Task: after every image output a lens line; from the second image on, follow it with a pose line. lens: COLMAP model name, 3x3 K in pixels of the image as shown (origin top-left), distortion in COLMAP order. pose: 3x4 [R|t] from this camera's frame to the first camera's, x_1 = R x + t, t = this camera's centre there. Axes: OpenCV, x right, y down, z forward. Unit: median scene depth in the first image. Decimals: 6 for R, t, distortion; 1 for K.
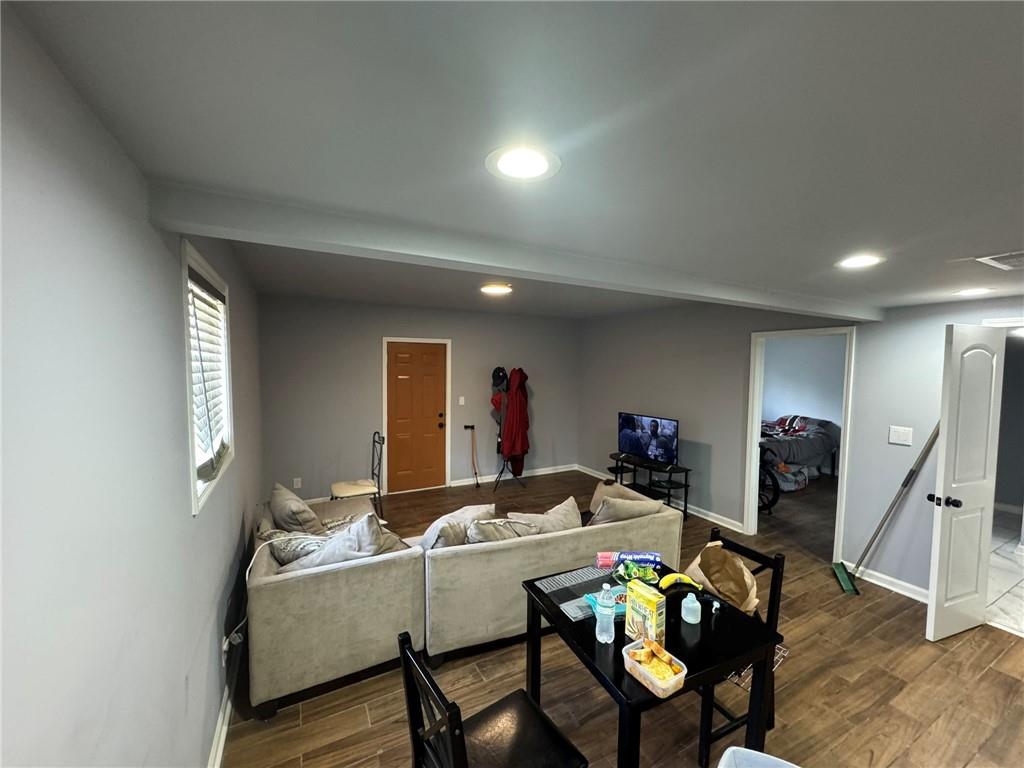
lens RADIAL K [[411.6, 0, 501.9], [0, 411.6, 386.9], [0, 0, 1]] dist [-0.001993, 0.000042]
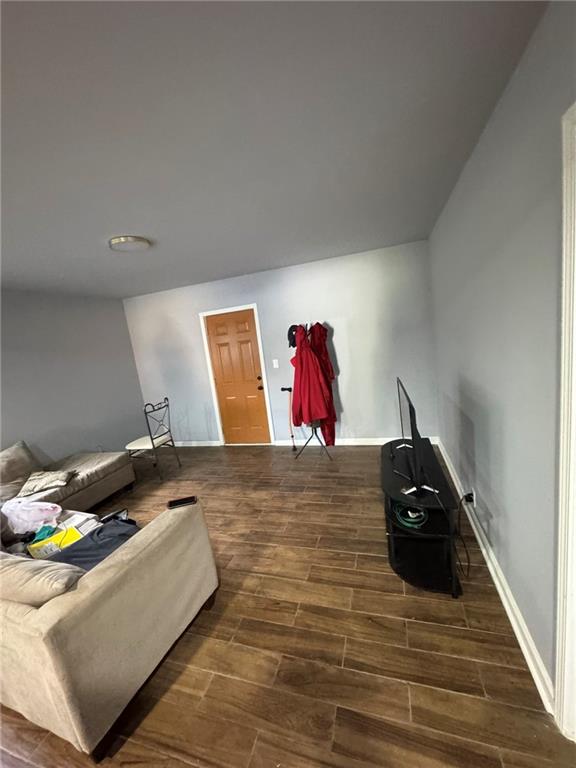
lens RADIAL K [[308.7, 0, 288.7], [0, 308.7, 383.1], [0, 0, 1]] dist [-0.001993, 0.000042]
pose [[0.702081, 0.016141, -0.711914, 0.465746], [0.084666, 0.990760, 0.105959, 0.004070], [0.707046, -0.134666, 0.694227, 0.504658]]
